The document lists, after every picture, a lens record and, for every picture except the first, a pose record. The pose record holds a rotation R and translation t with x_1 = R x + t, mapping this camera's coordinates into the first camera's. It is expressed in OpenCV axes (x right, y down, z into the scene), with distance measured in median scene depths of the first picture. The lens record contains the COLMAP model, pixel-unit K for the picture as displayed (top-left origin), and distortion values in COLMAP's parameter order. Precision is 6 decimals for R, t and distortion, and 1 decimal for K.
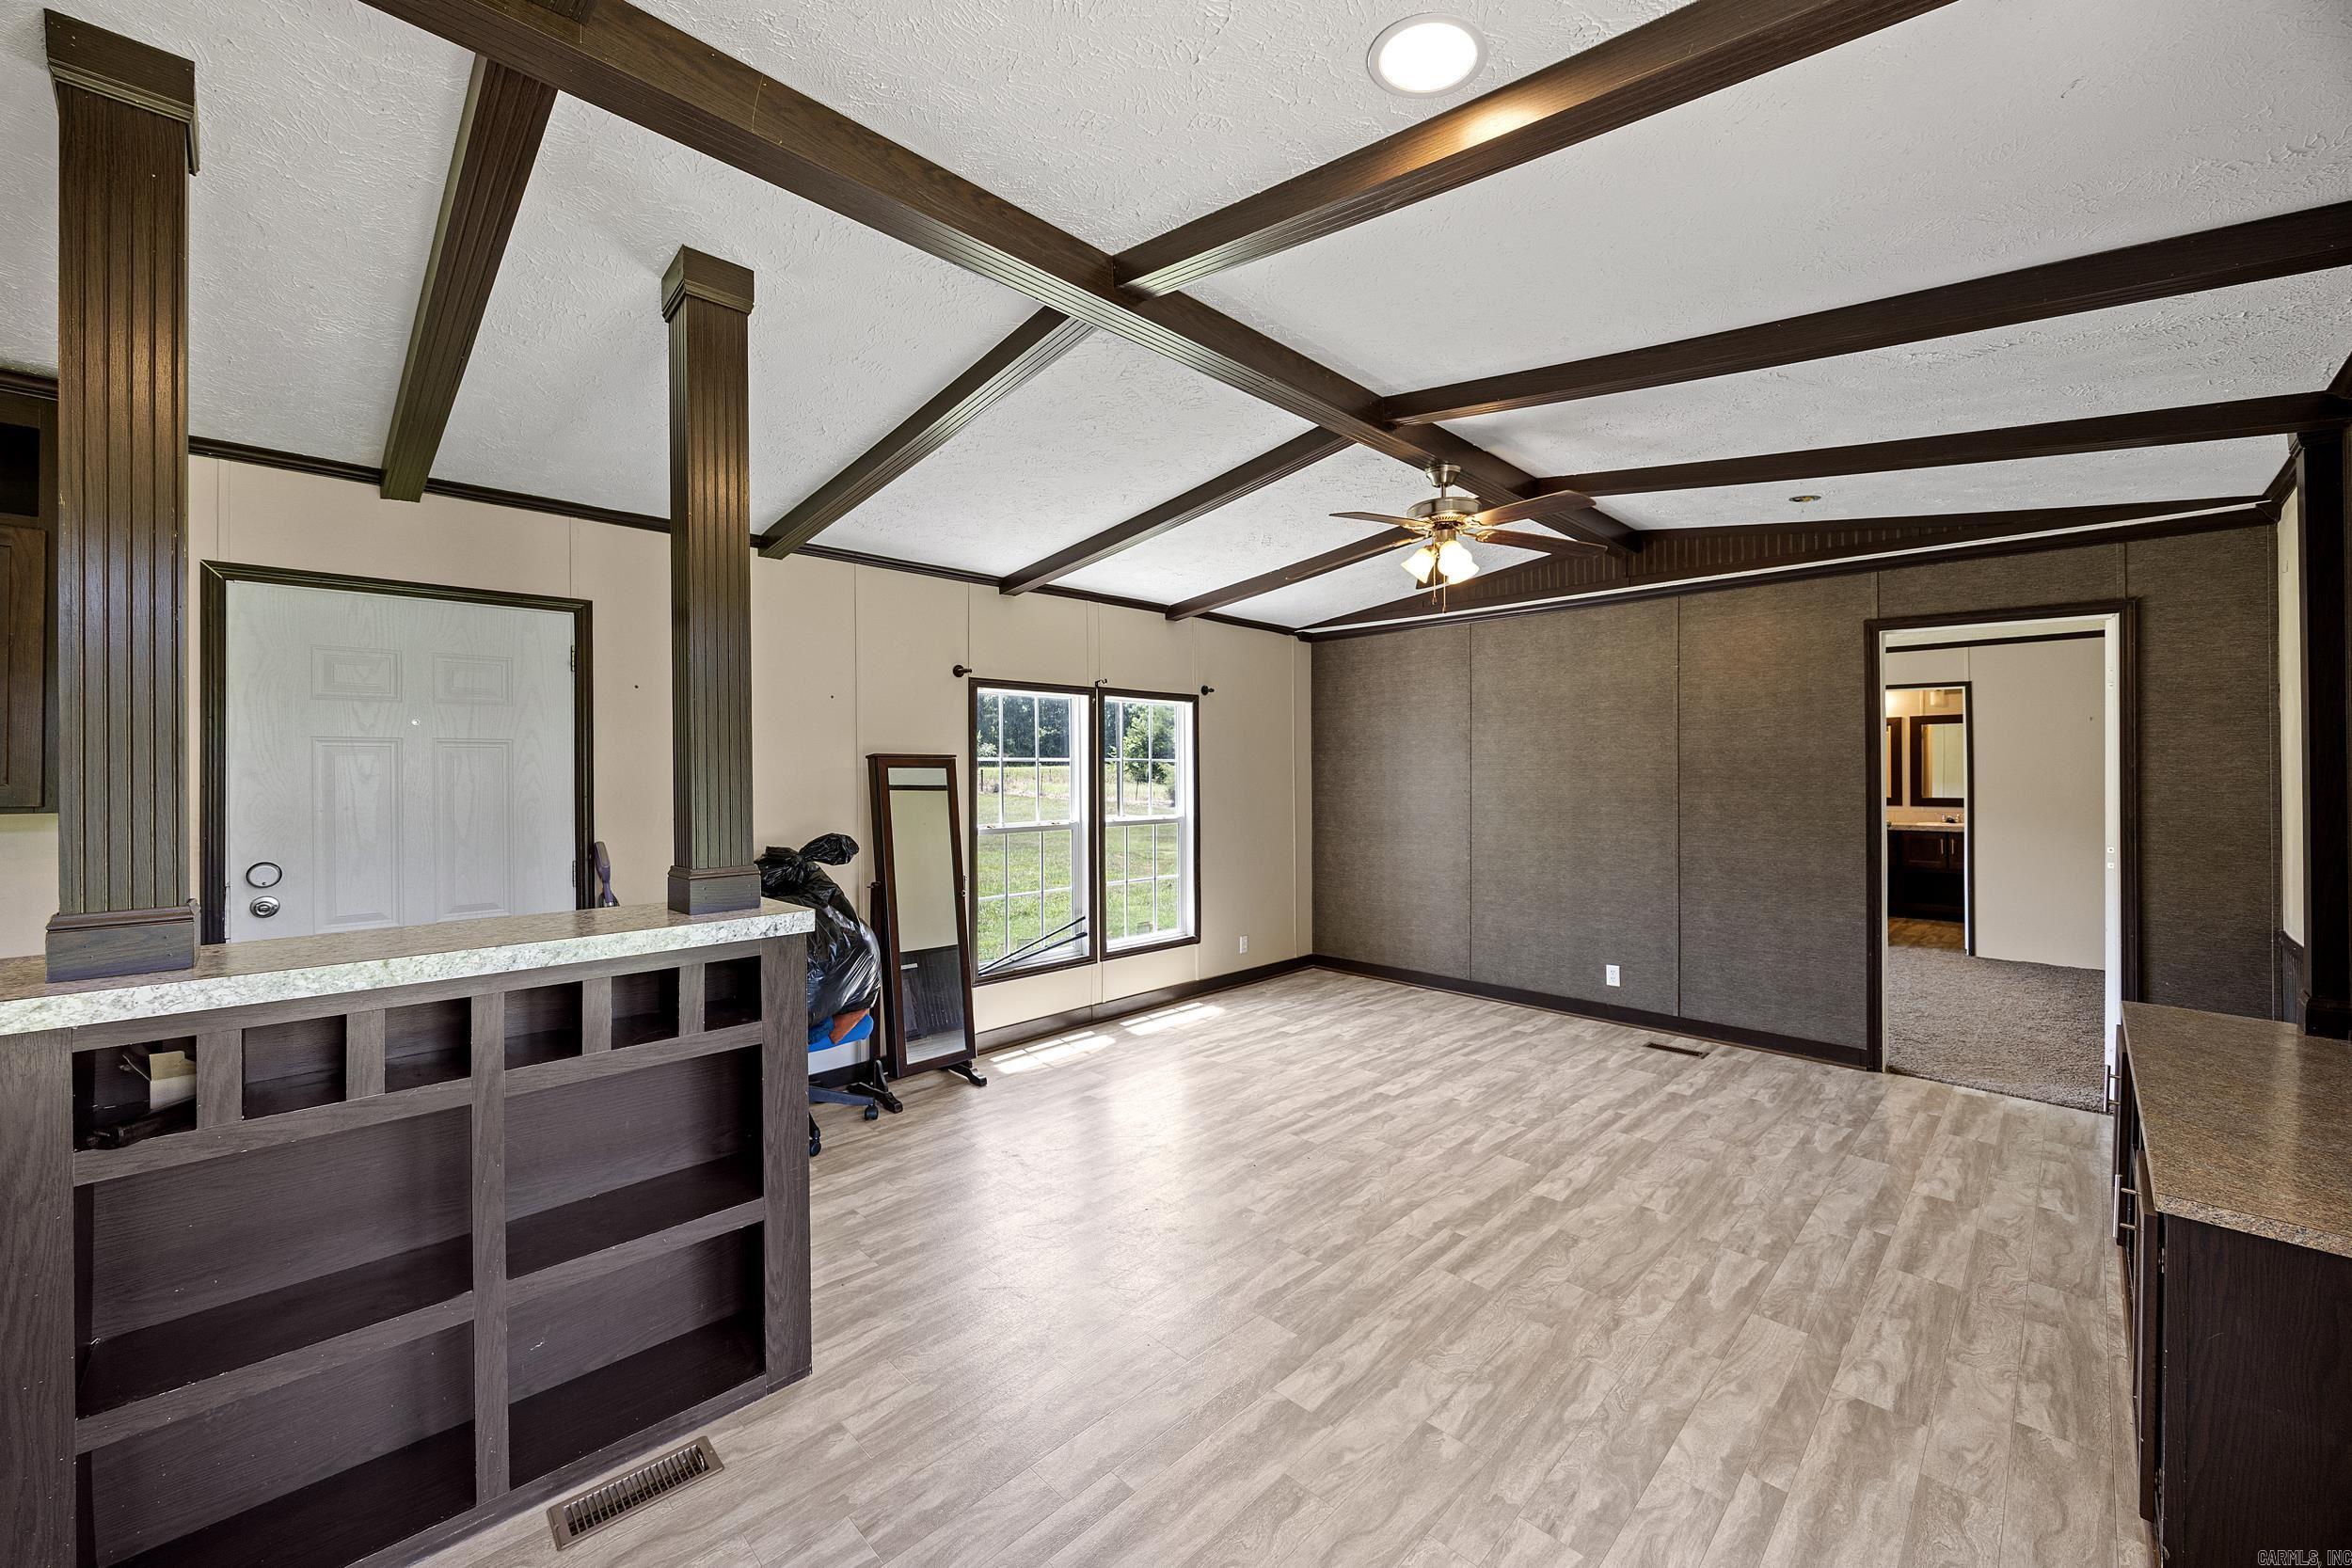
lens RADIAL K [[895.6, 0, 1182.0], [0, 895.6, 770.7], [0, 0, 1]] dist [0.001952, 0.000063]
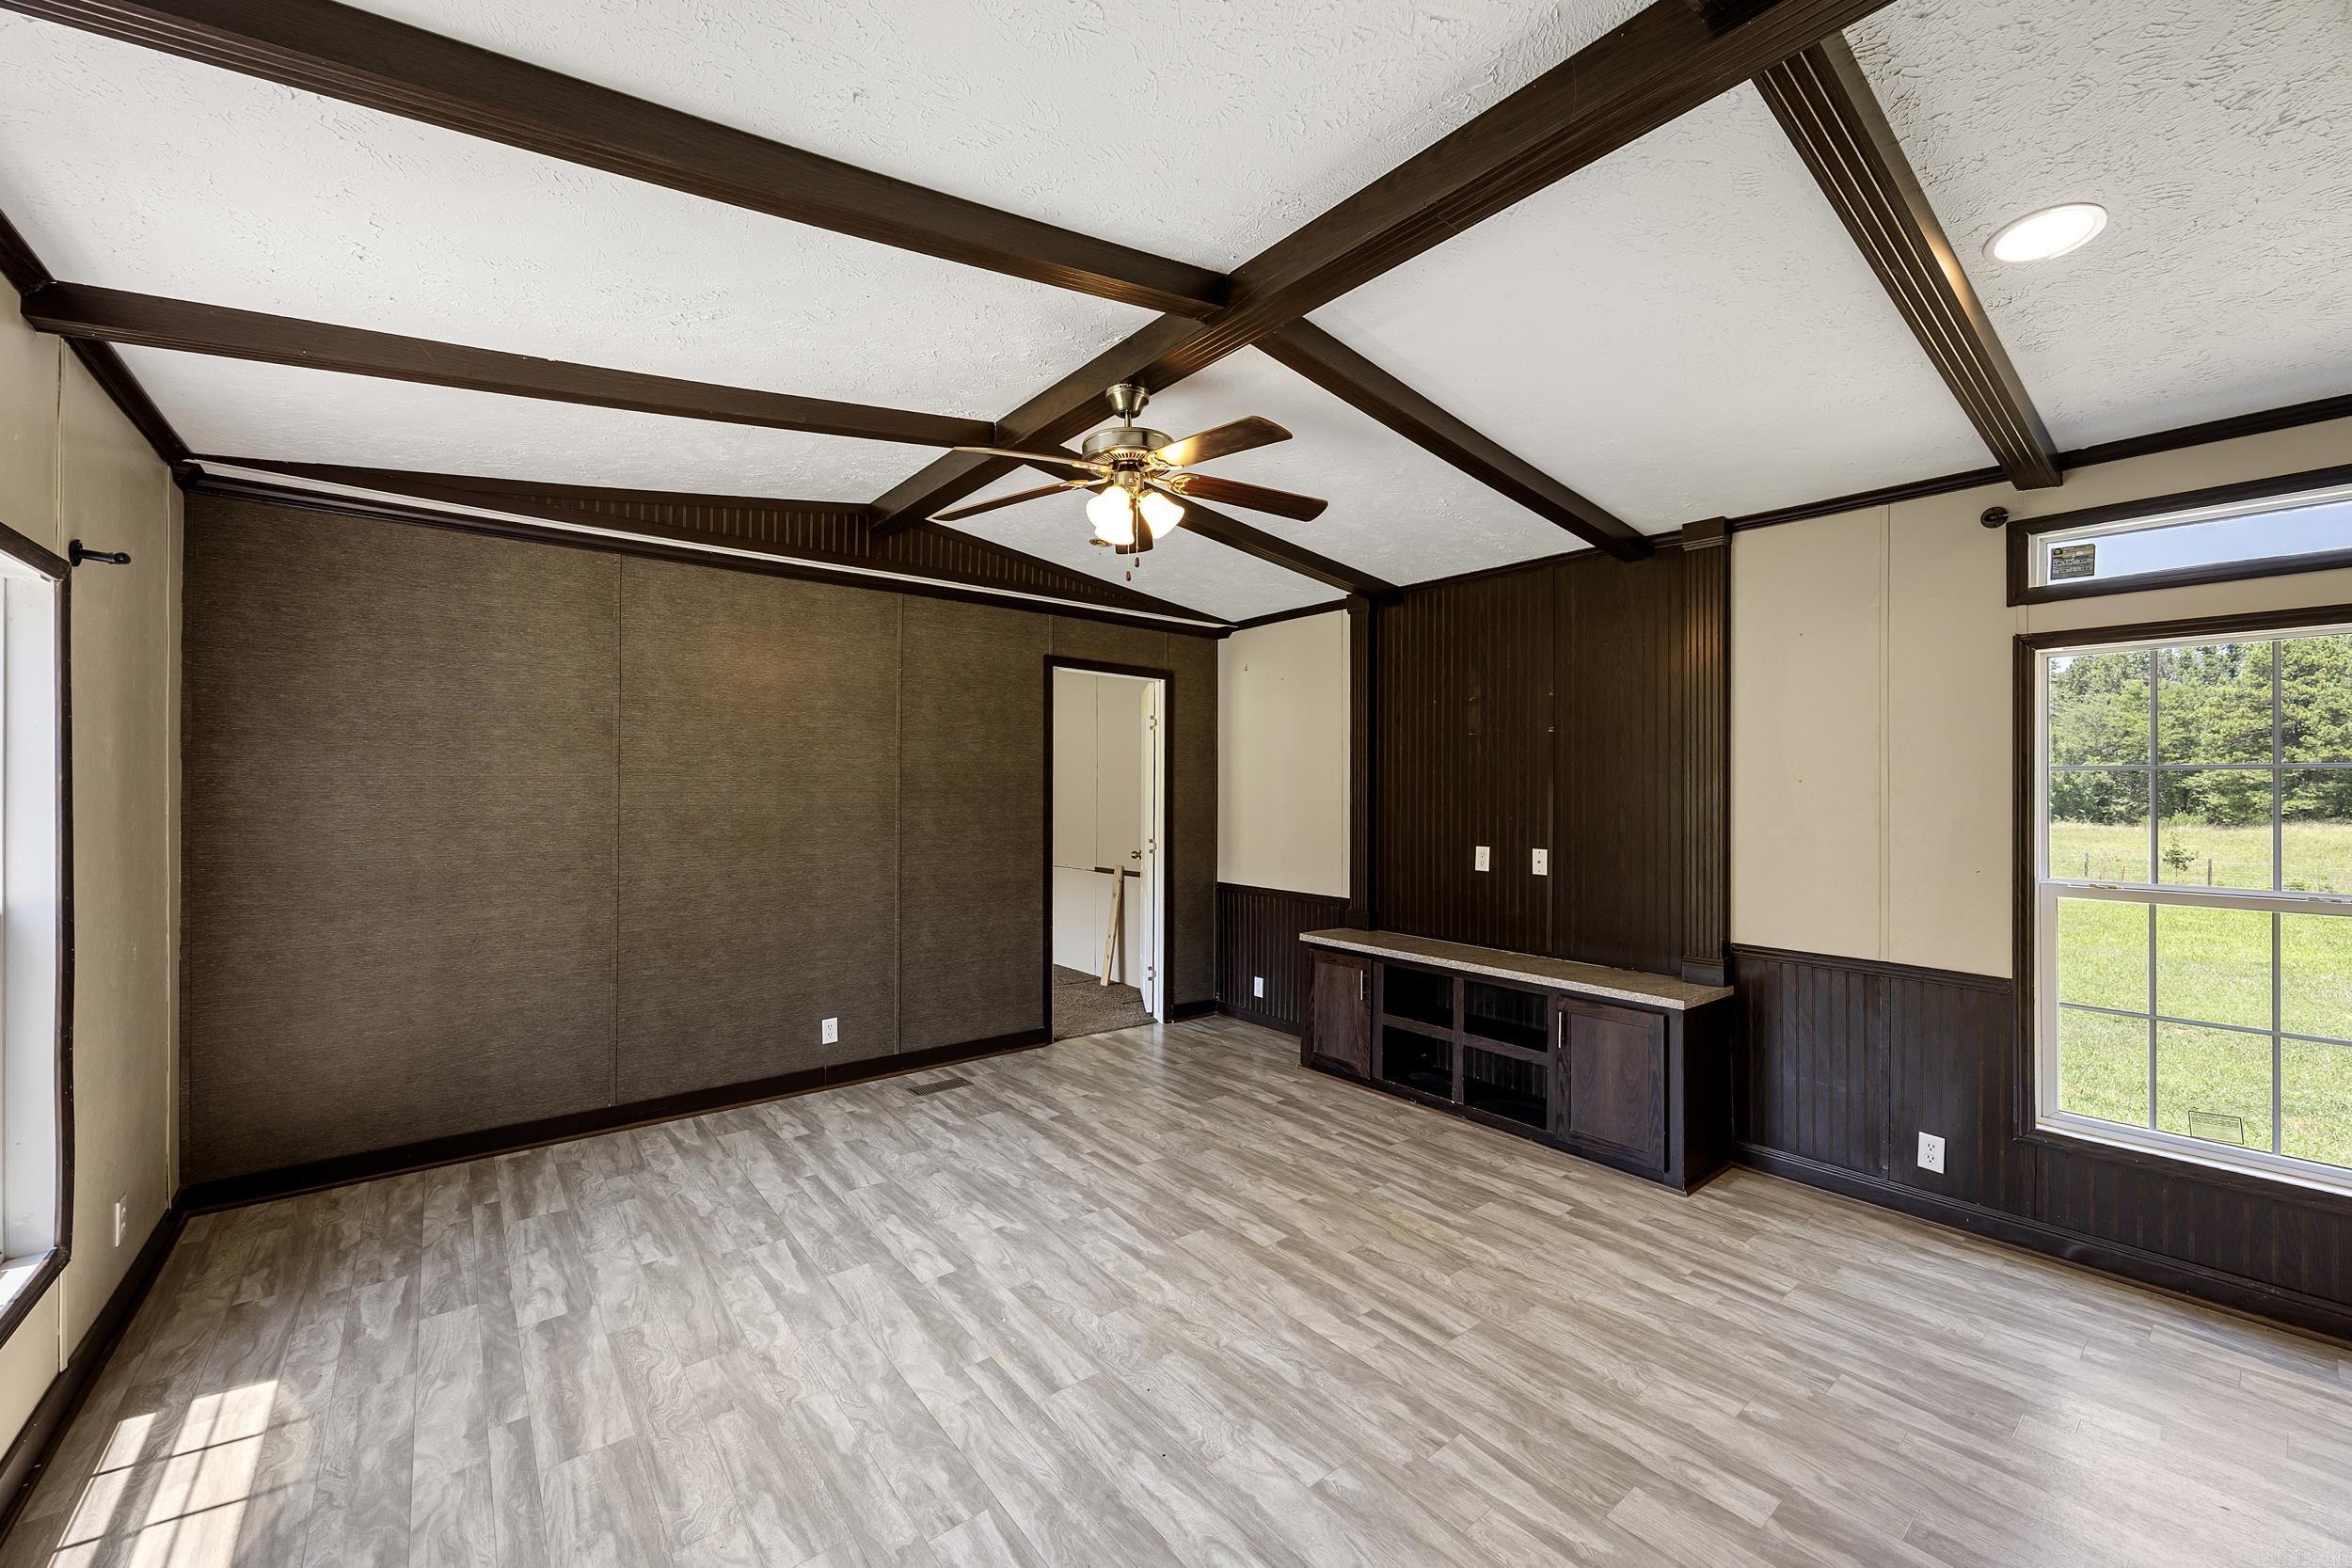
lens RADIAL K [[919.2, 0, 1179.7], [0, 919.2, 783.9], [0, 0, 1]] dist [0.001527, 0.000390]
pose [[0.107062, 0.005374, 0.994238, -0.385043], [-0.008372, 0.999955, -0.004503, 0.001487], [-0.994217, -0.007842, 0.107102, 0.684204]]
